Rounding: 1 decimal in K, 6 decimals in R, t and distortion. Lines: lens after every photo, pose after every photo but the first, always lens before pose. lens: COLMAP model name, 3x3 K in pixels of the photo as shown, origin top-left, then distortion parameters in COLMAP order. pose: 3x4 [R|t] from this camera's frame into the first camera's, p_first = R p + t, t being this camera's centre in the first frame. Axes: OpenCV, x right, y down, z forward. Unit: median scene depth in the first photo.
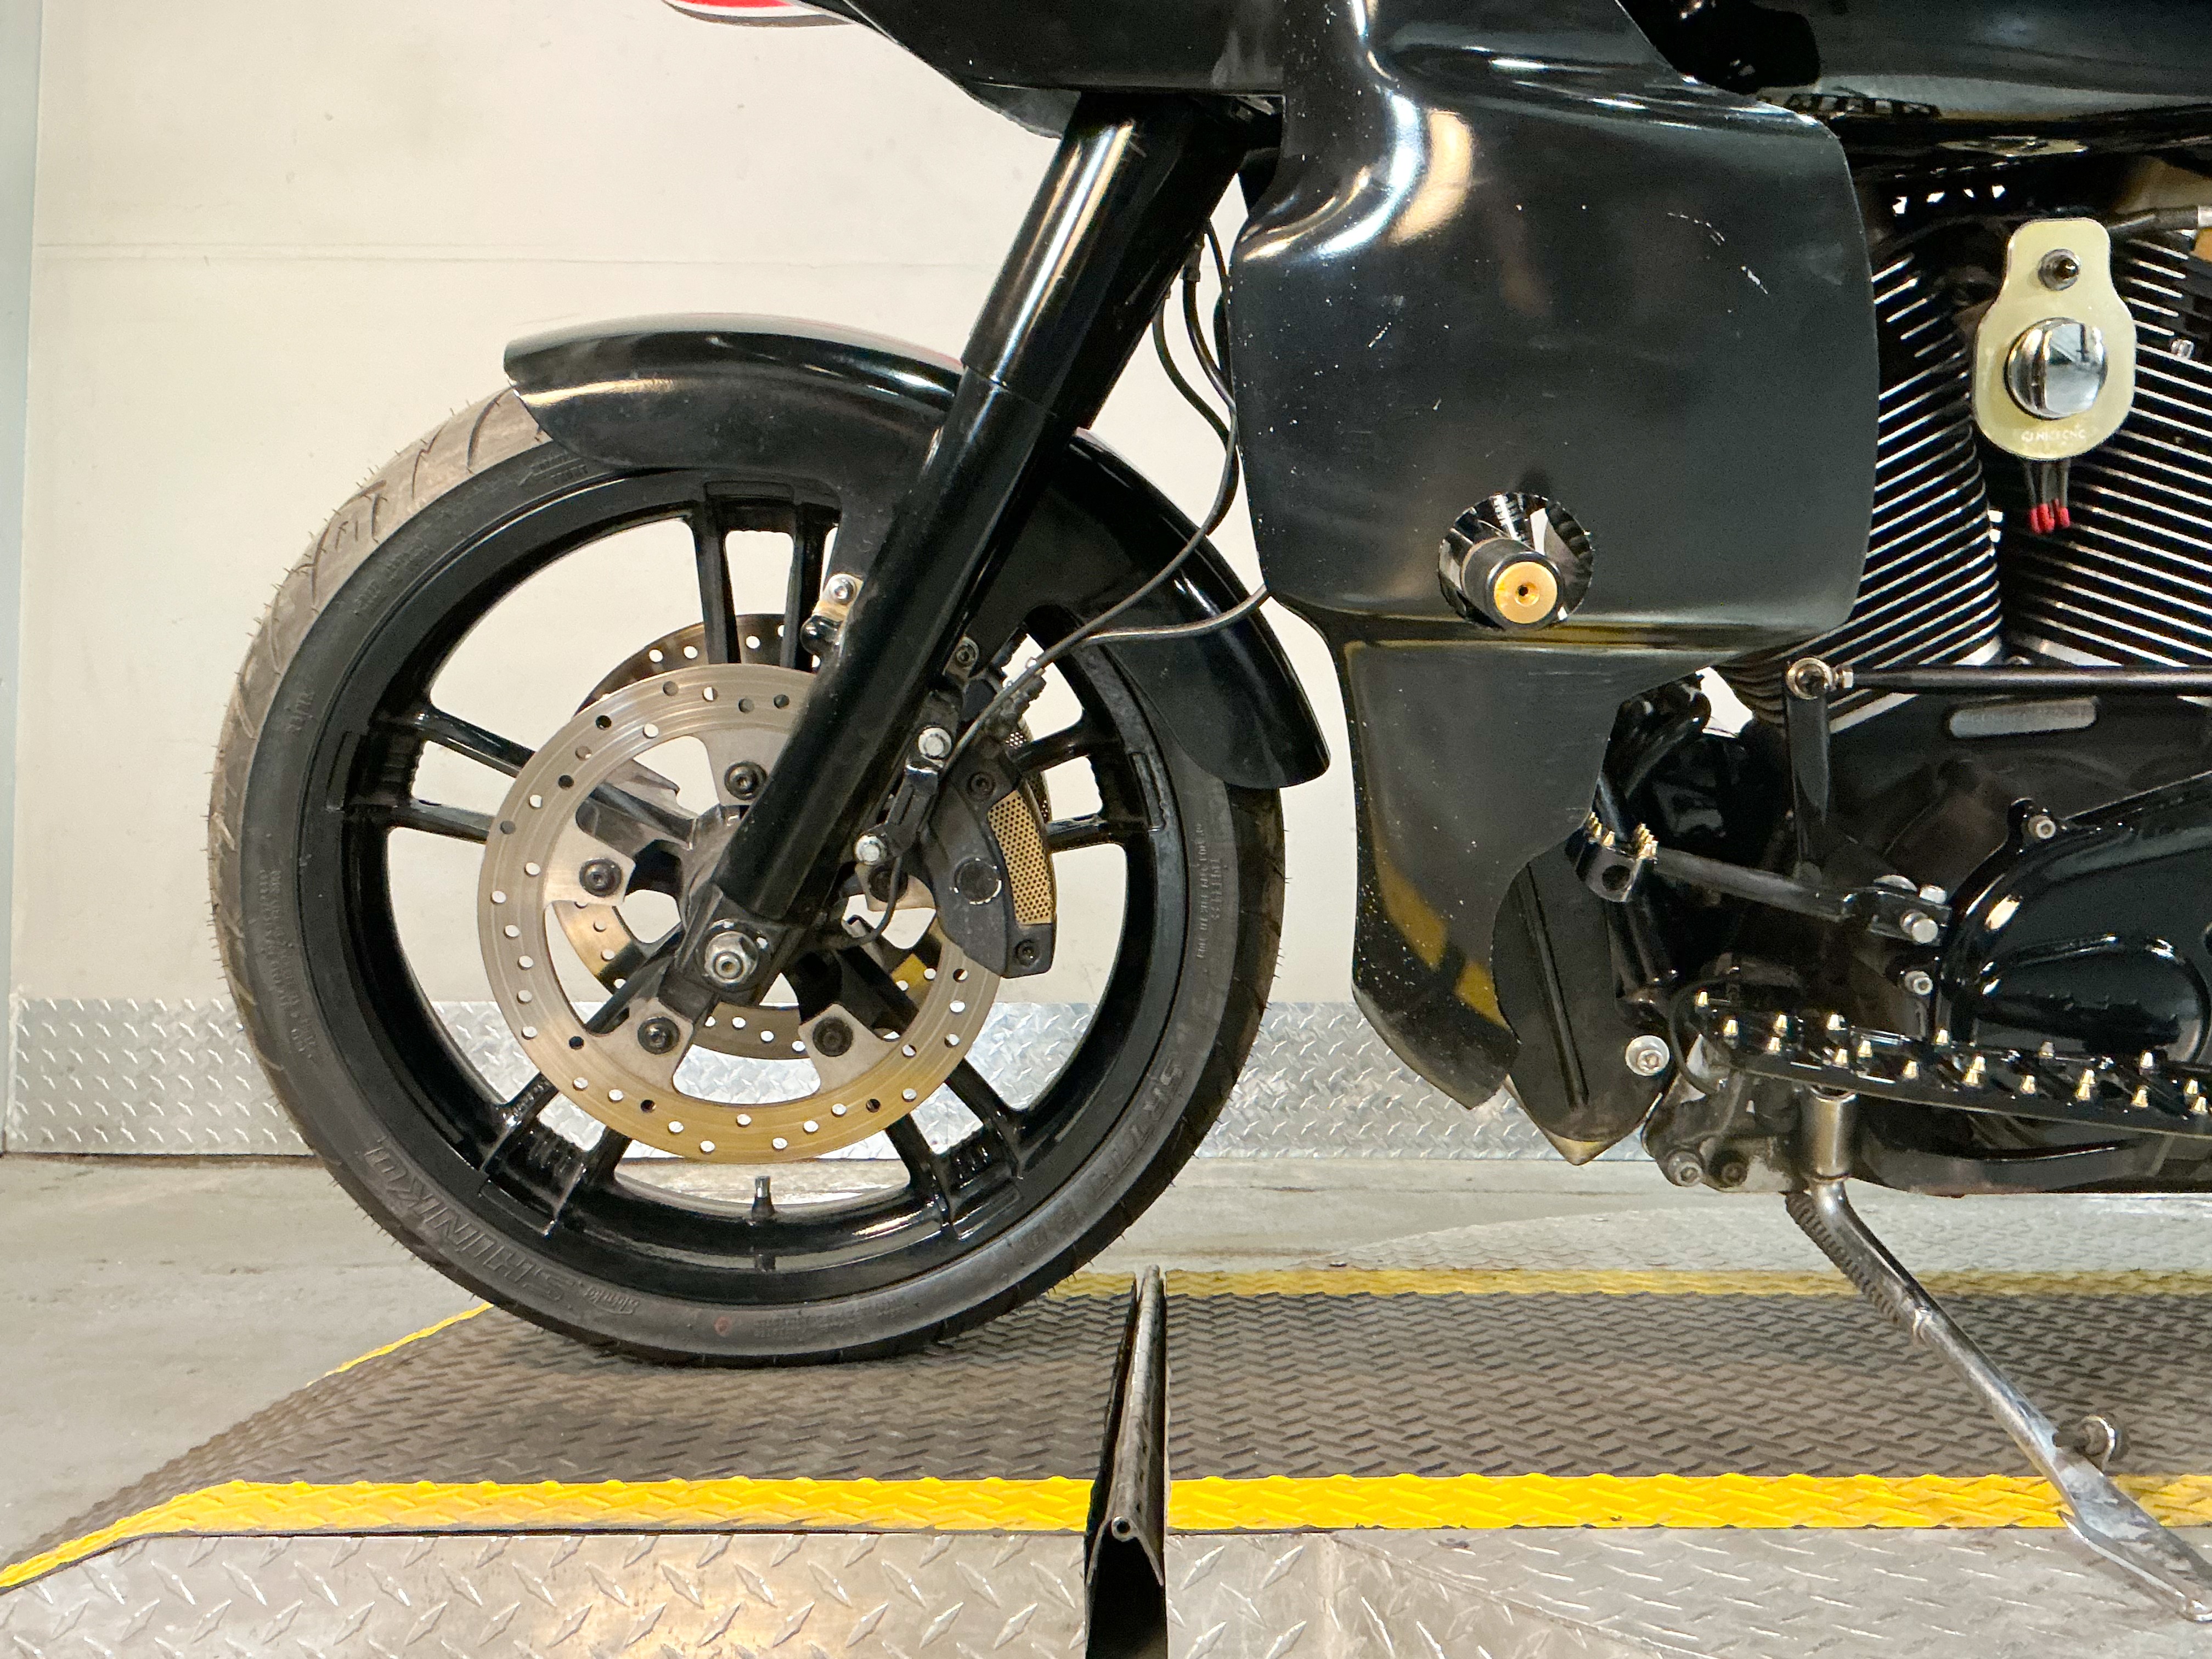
lens RADIAL K [[2148.4, 0, 1108.6], [0, 2148.4, 824.9], [0, 0, 1]] dist [0.178678, -0.400853]
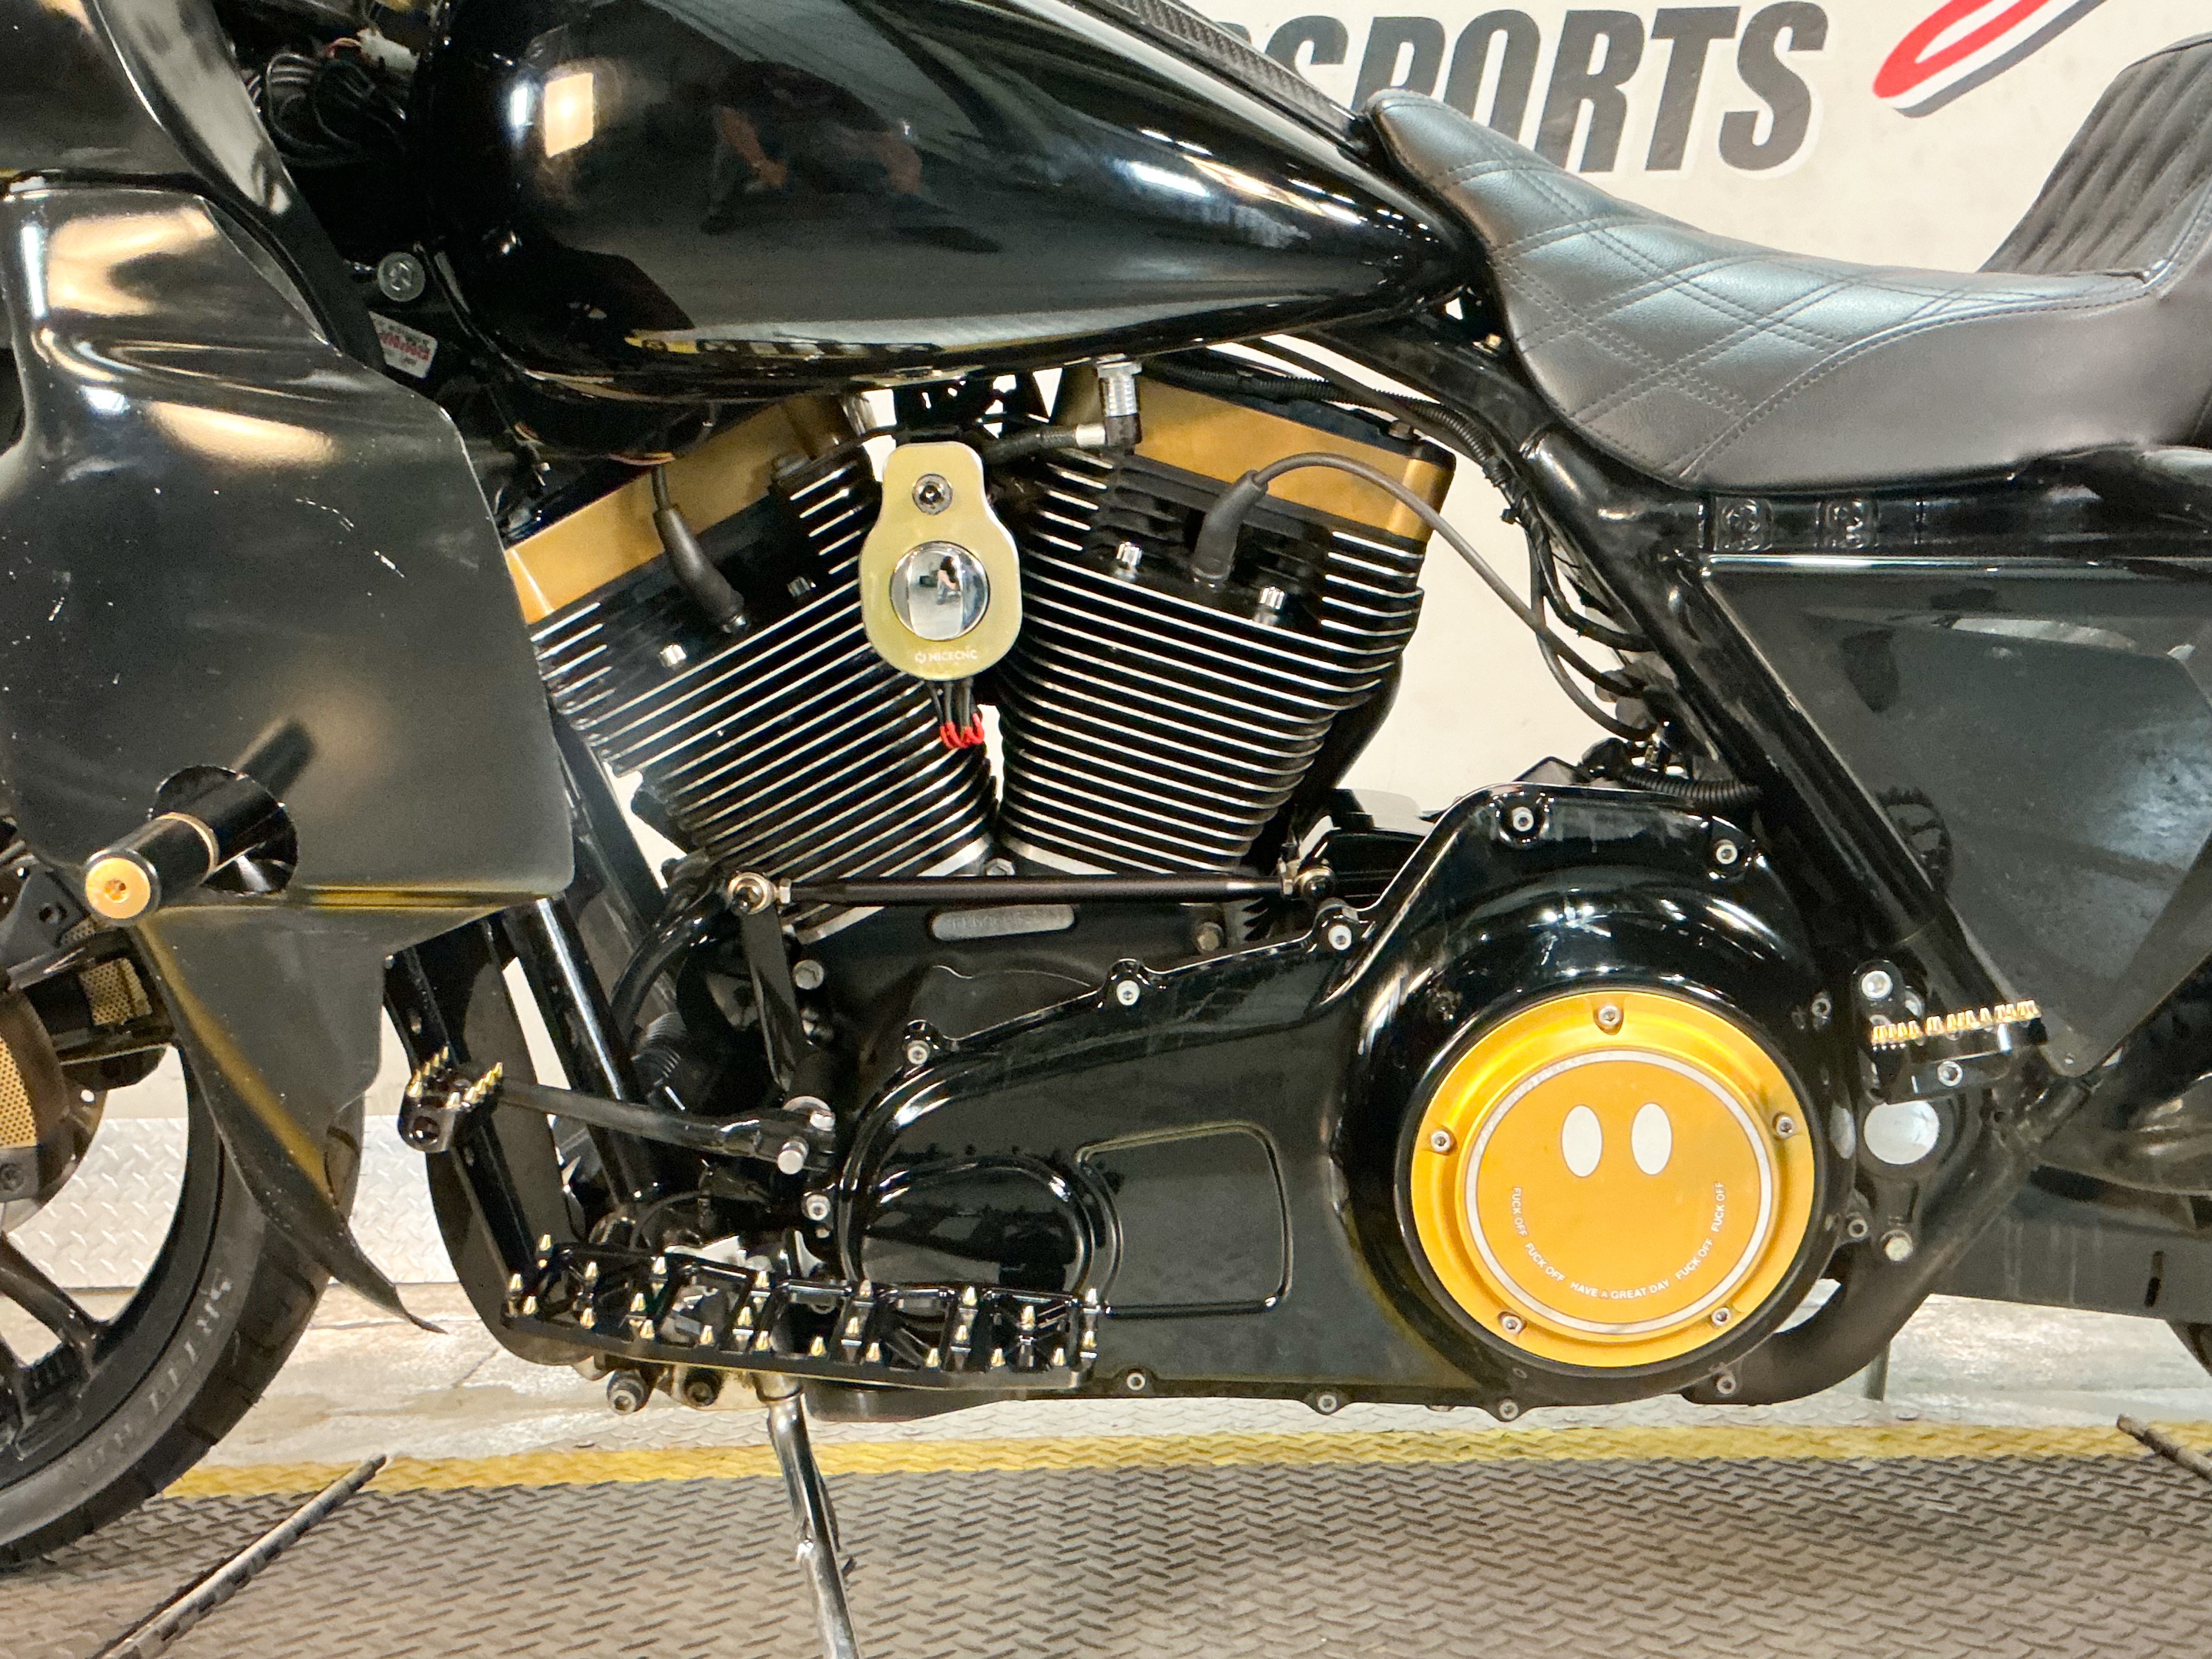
lens RADIAL K [[2381.9, 0, 1106.0], [0, 2381.9, 829.5], [0, 0, 1]] dist [0.166752, -0.370086]
pose [[0.999848, -0.017378, 0.001539, 0.435255], [0.017369, 0.999832, 0.005777, -0.090004], [-0.001639, -0.005749, 0.999982, -0.076346]]
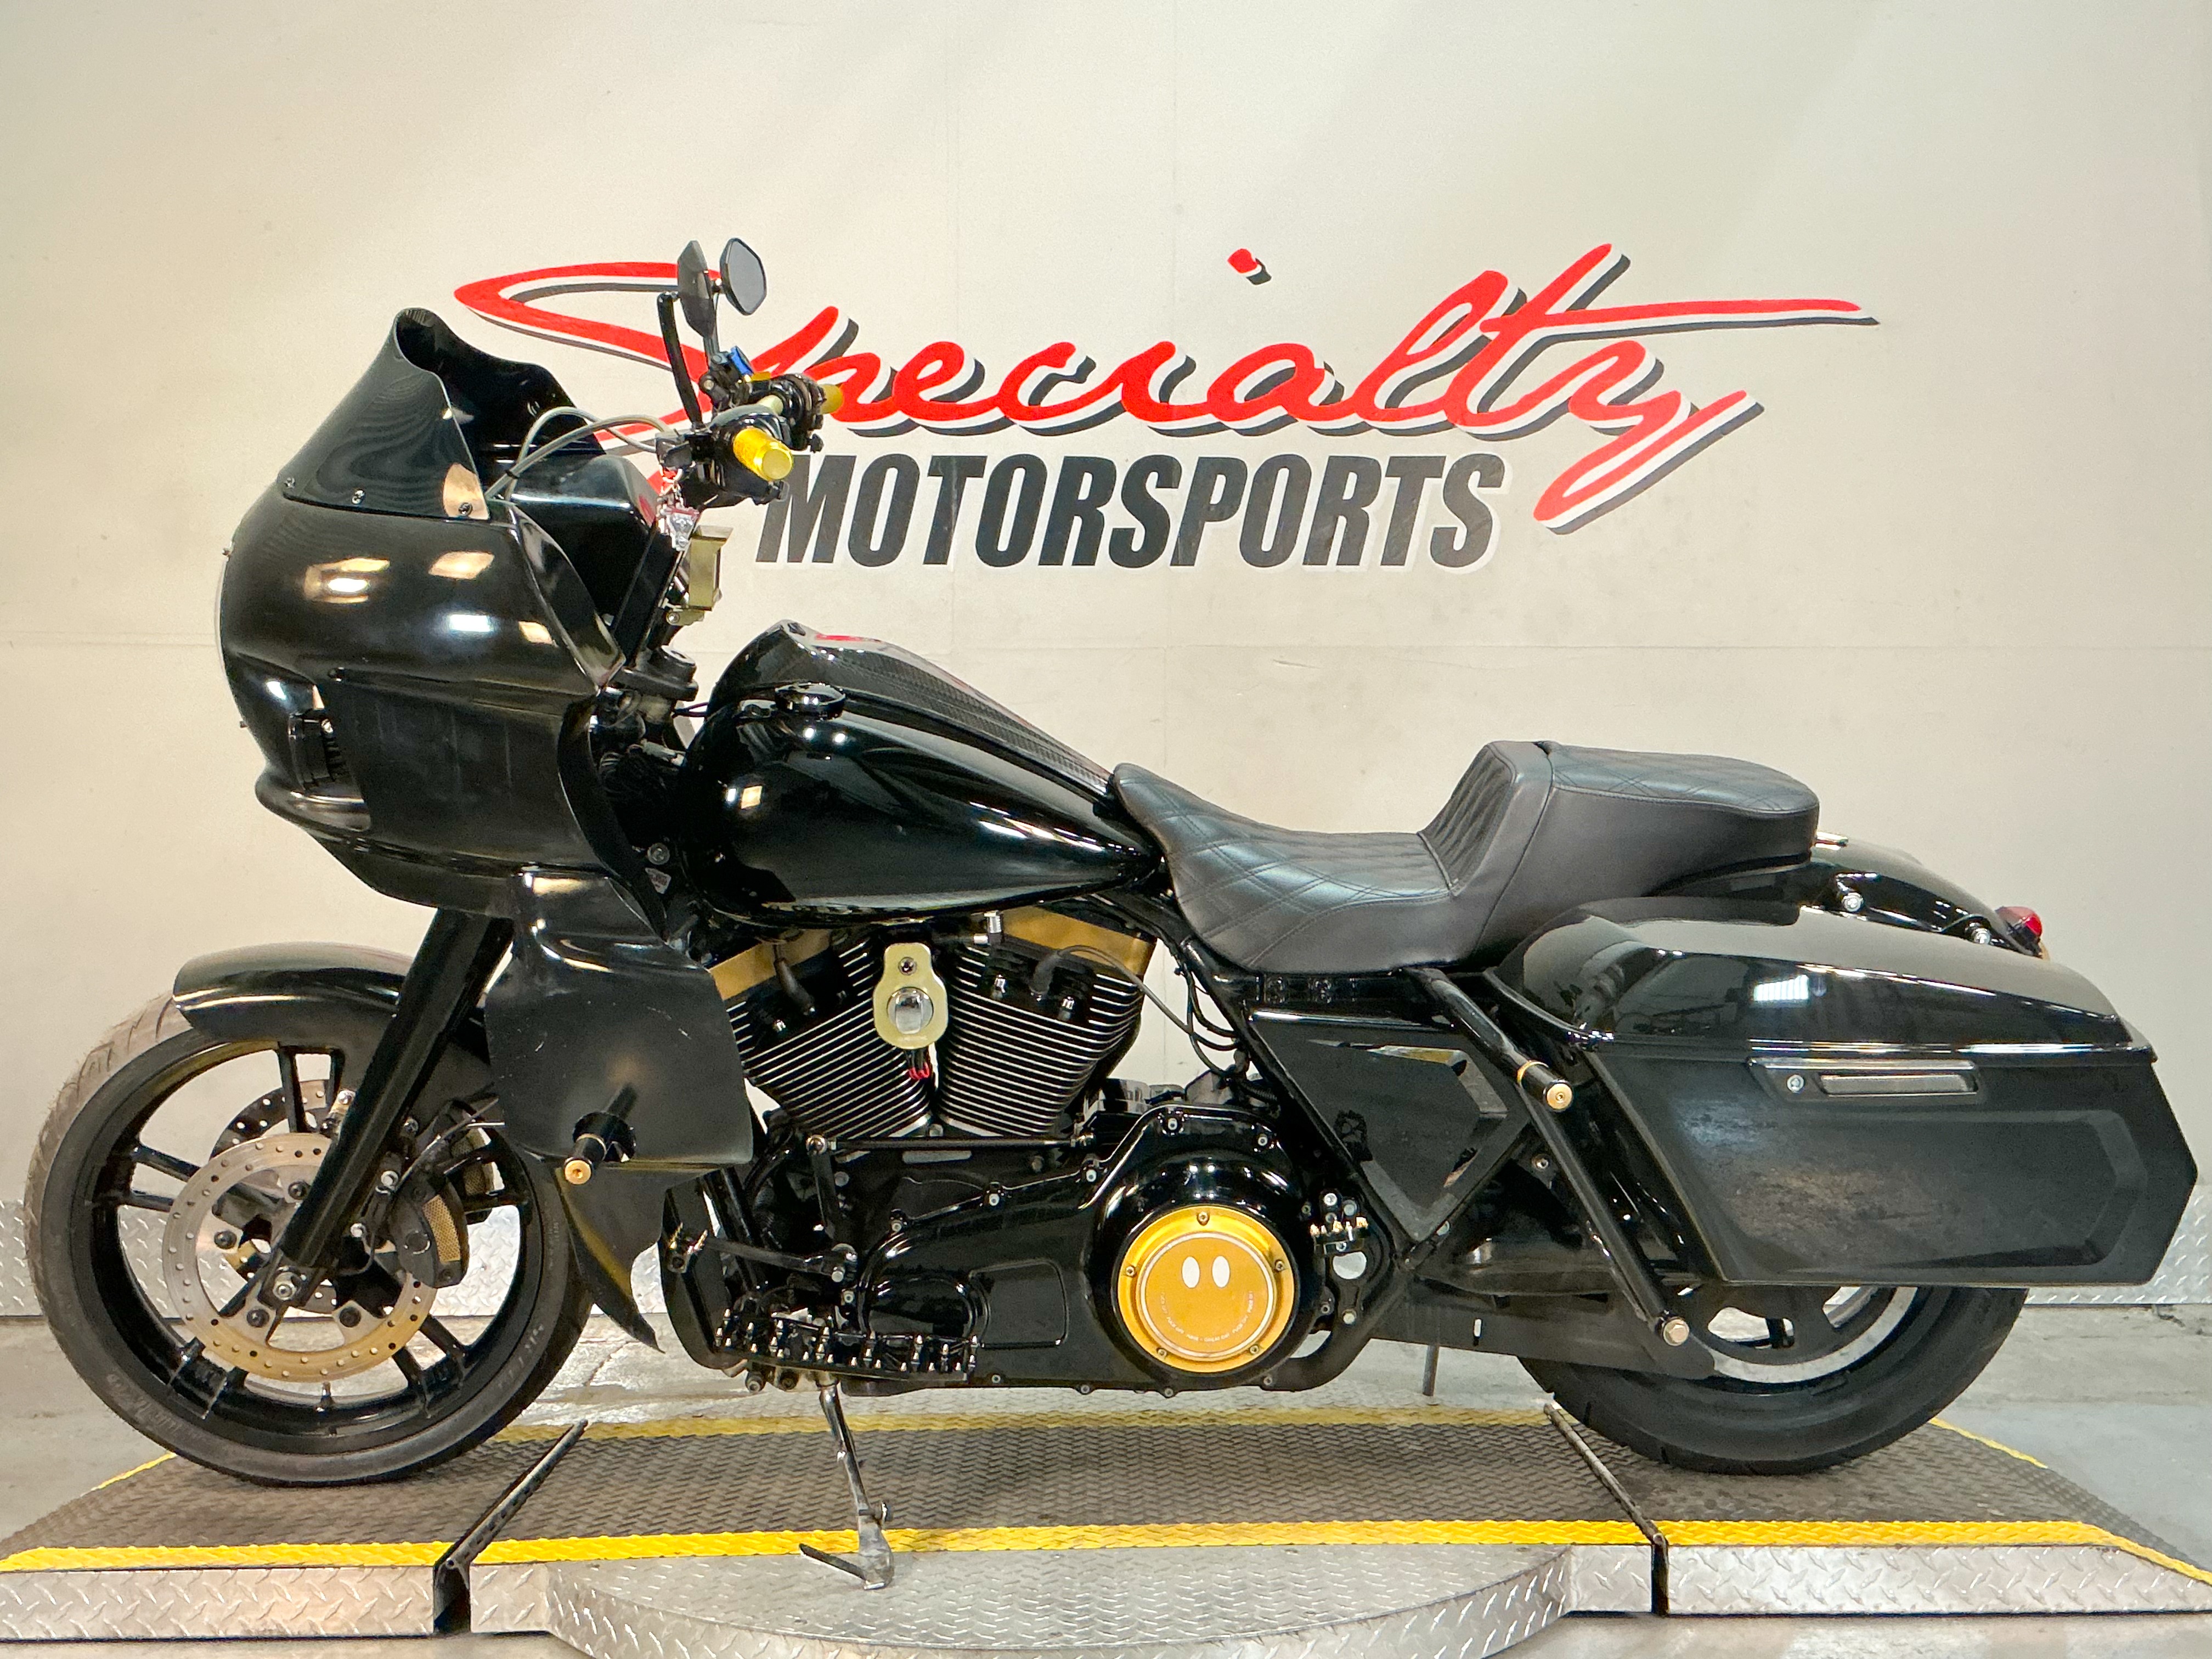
lens RADIAL K [[2458.4, 0, 1106.0], [0, 2458.4, 829.5], [0, 0, 1]] dist [0.175482, -0.383941]
pose [[0.999668, -0.003810, 0.025491, 0.486413], [0.003660, 0.999976, 0.005937, -0.344081], [-0.025513, -0.005842, 0.999657, -1.228879]]
